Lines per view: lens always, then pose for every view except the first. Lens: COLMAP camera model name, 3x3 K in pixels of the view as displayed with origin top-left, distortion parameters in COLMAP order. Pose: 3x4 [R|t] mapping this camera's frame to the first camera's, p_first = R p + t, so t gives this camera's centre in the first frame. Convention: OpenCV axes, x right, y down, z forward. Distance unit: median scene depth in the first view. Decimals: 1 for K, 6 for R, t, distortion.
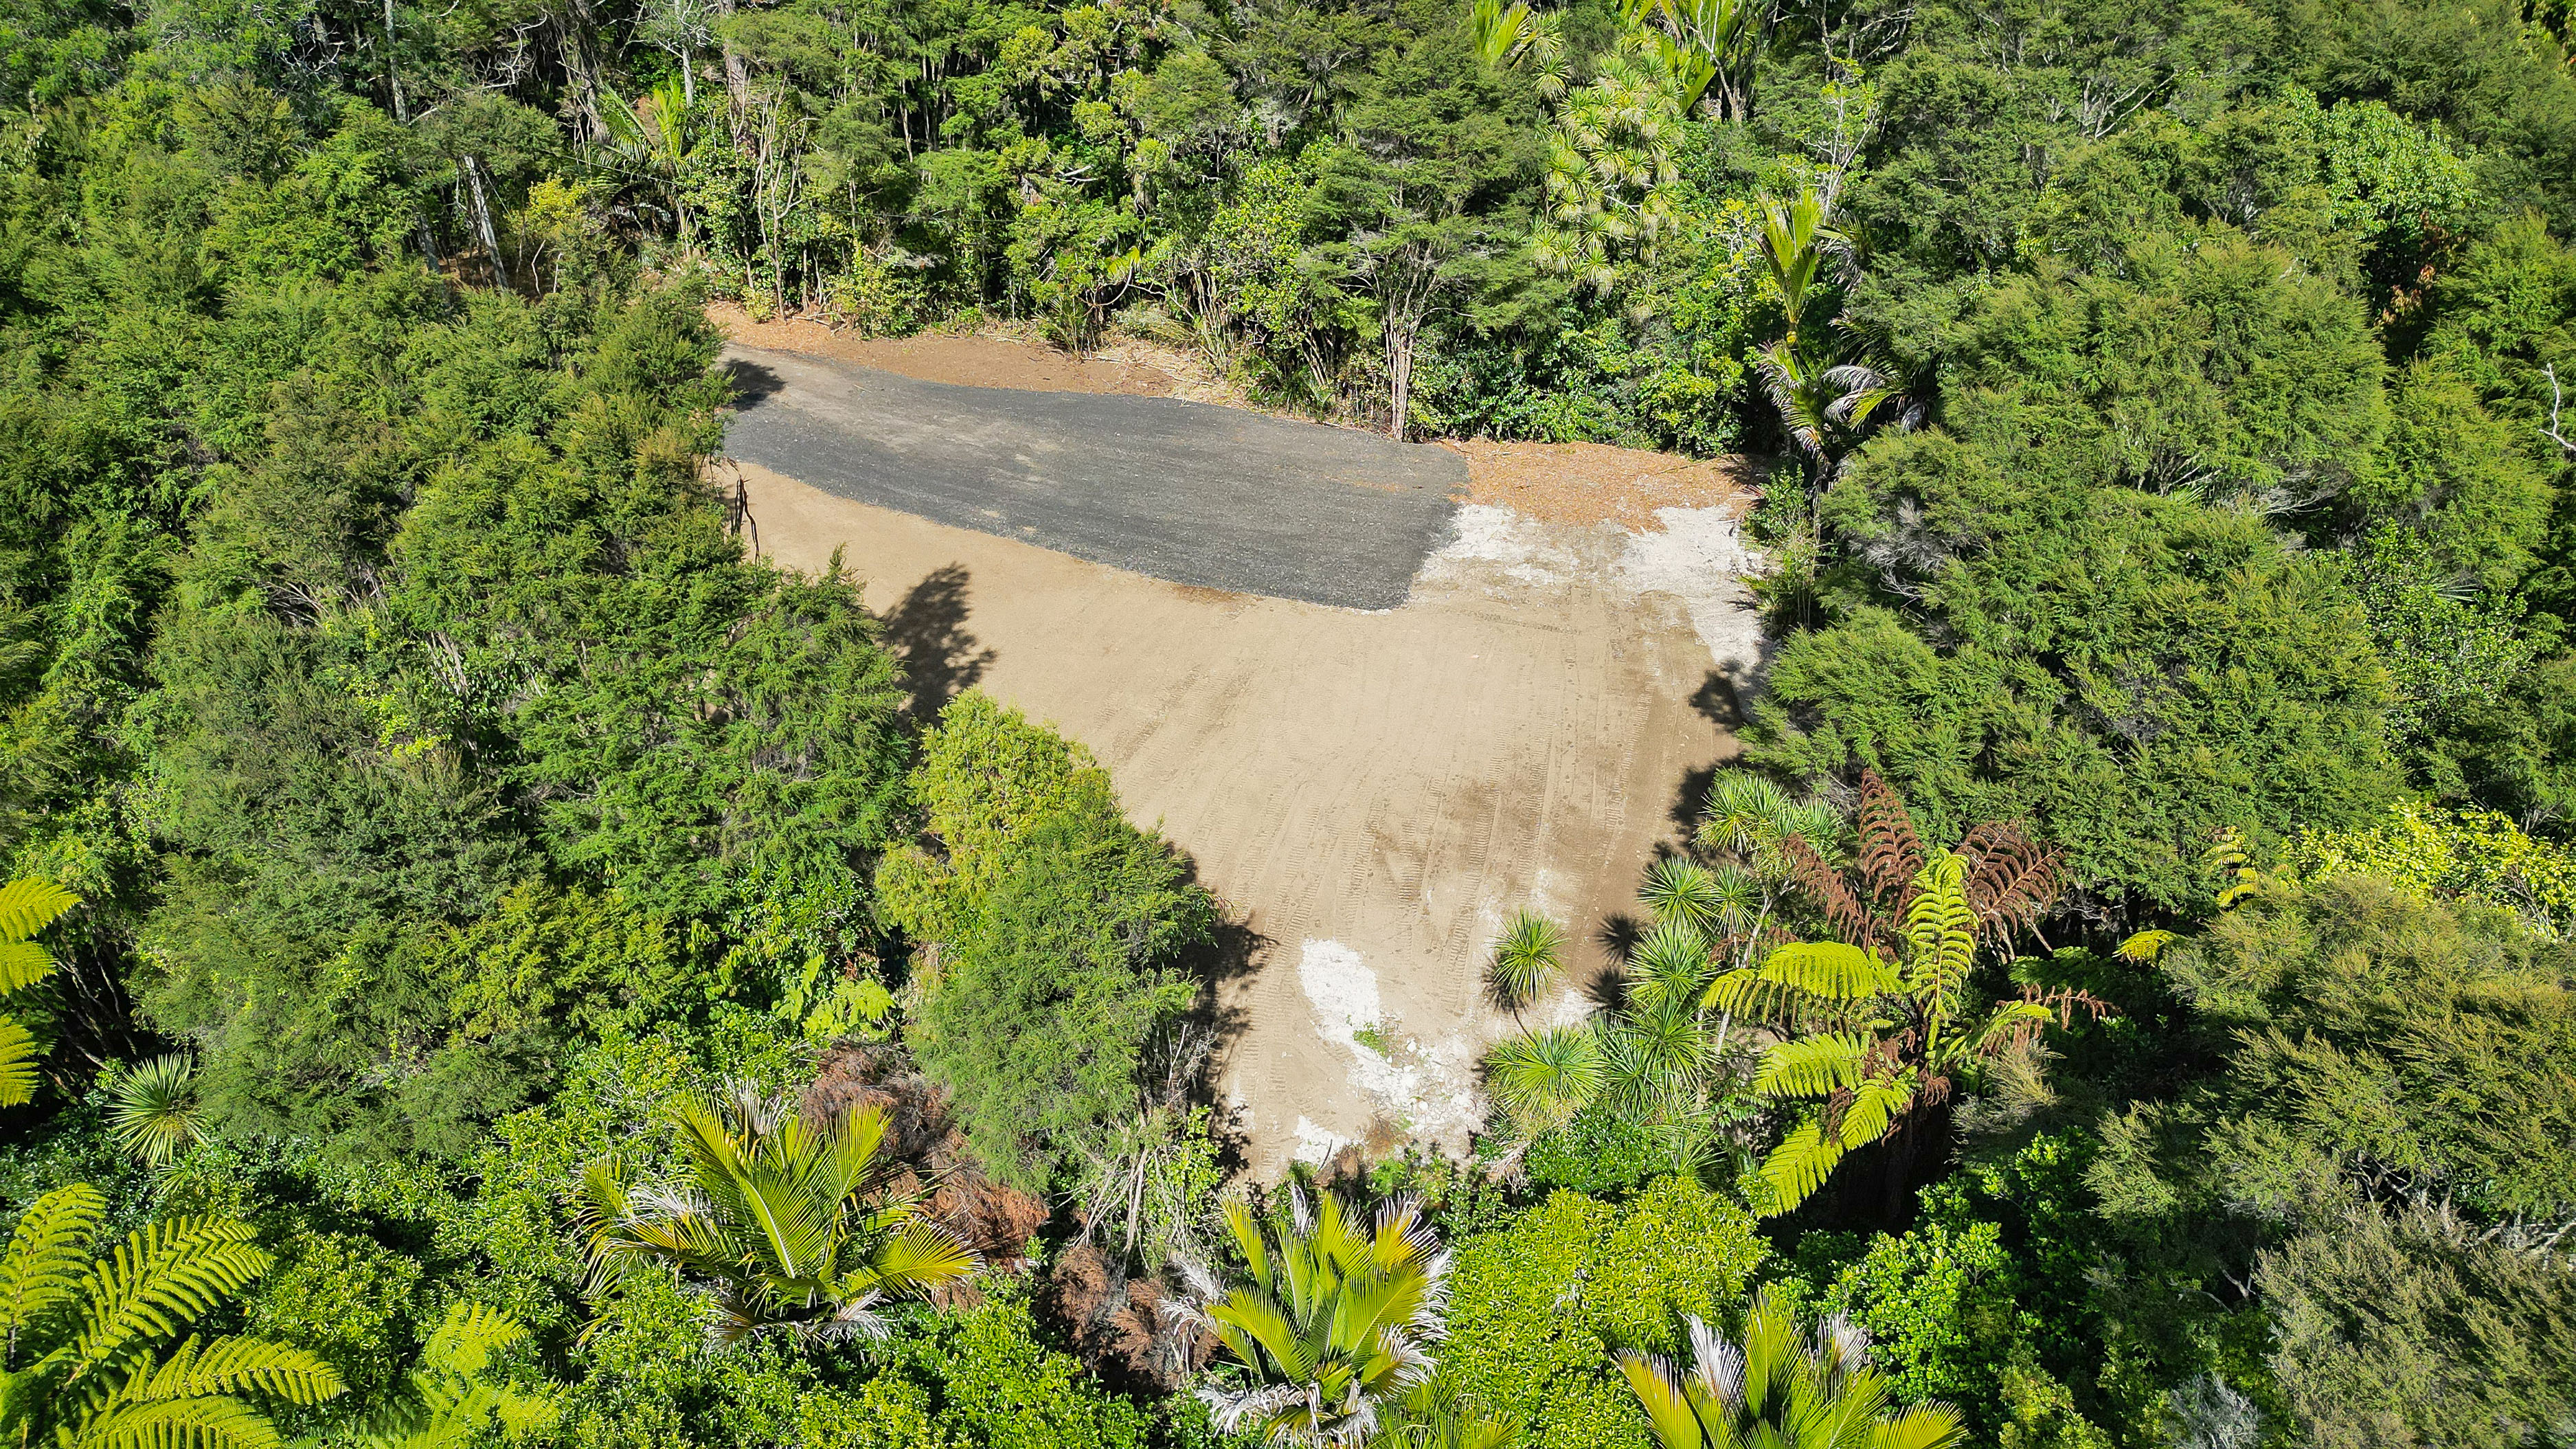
lens RADIAL K [[1710.9, 0, 1292.6], [0, 1710.9, 719.8], [0, 0, 1]] dist [-0.004737, -0.004789]
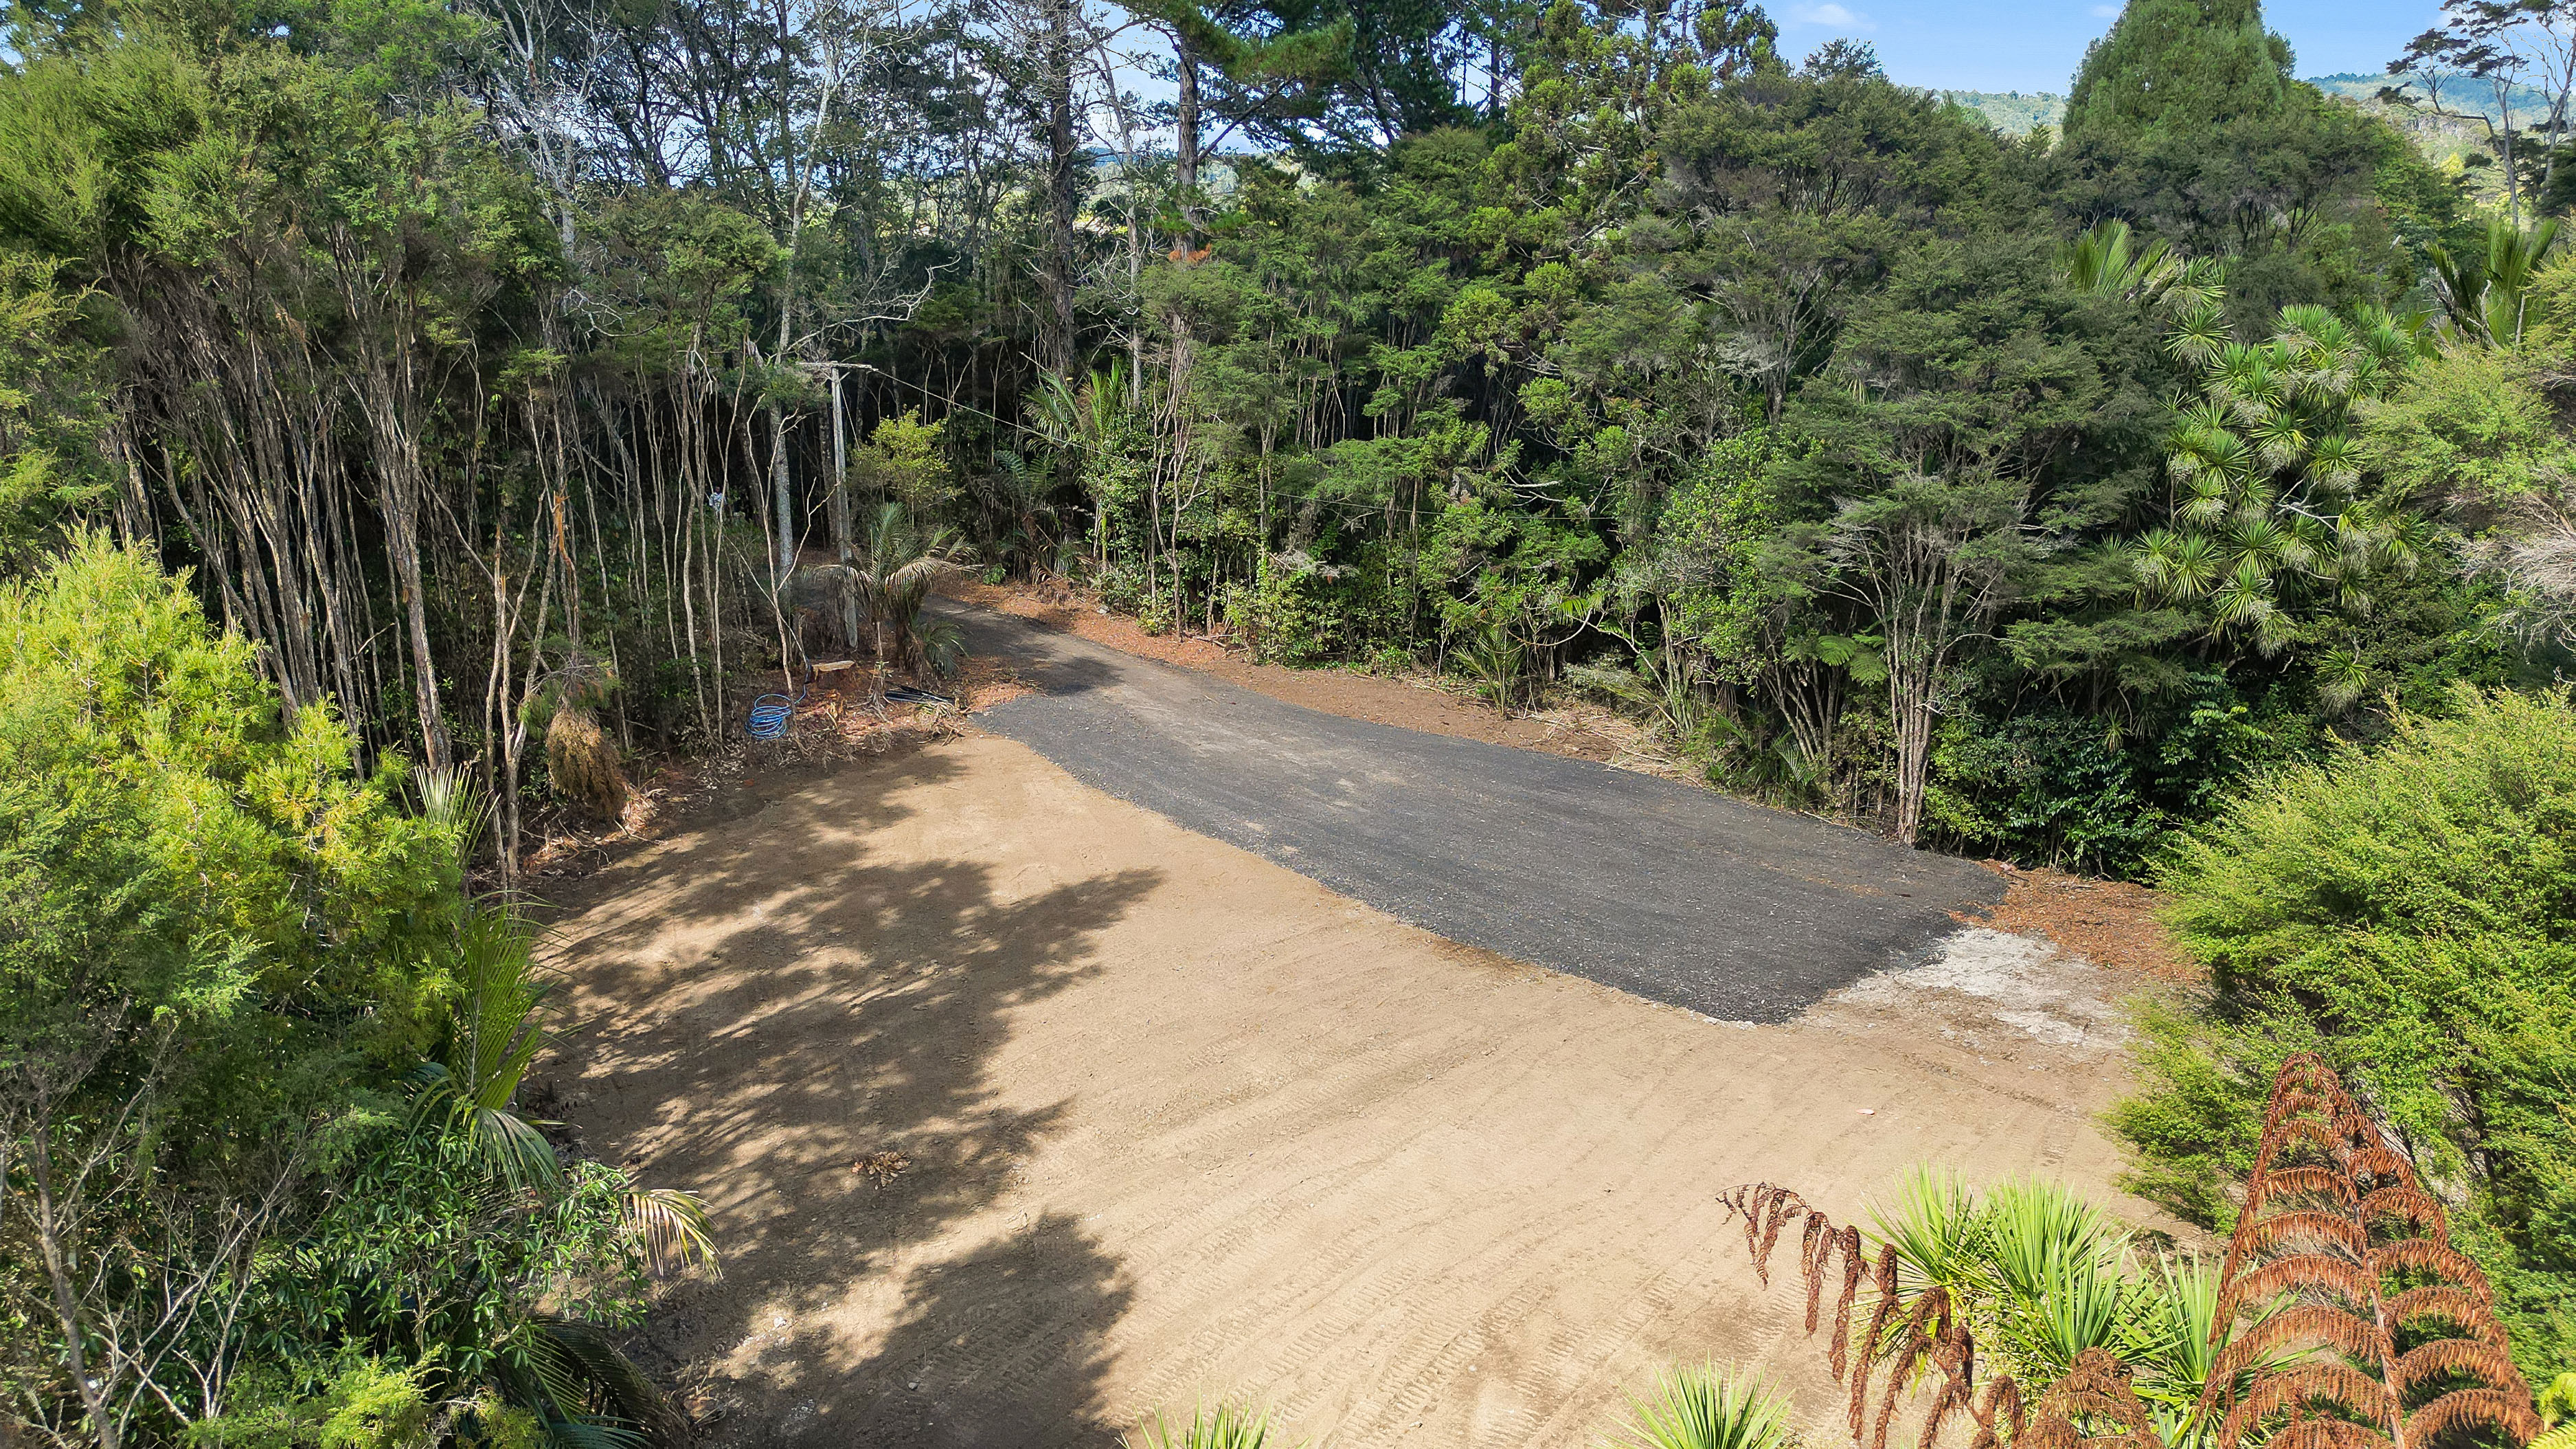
lens RADIAL K [[1710.9, 0, 1277.3], [0, 1710.9, 735.1], [0, 0, 1]] dist [-0.004737, -0.004789]
pose [[0.893063, 0.096521, -0.439458, 0.133804], [-0.236112, 0.931962, -0.275132, 0.037036], [0.383002, 0.349471, 0.855090, 0.333087]]
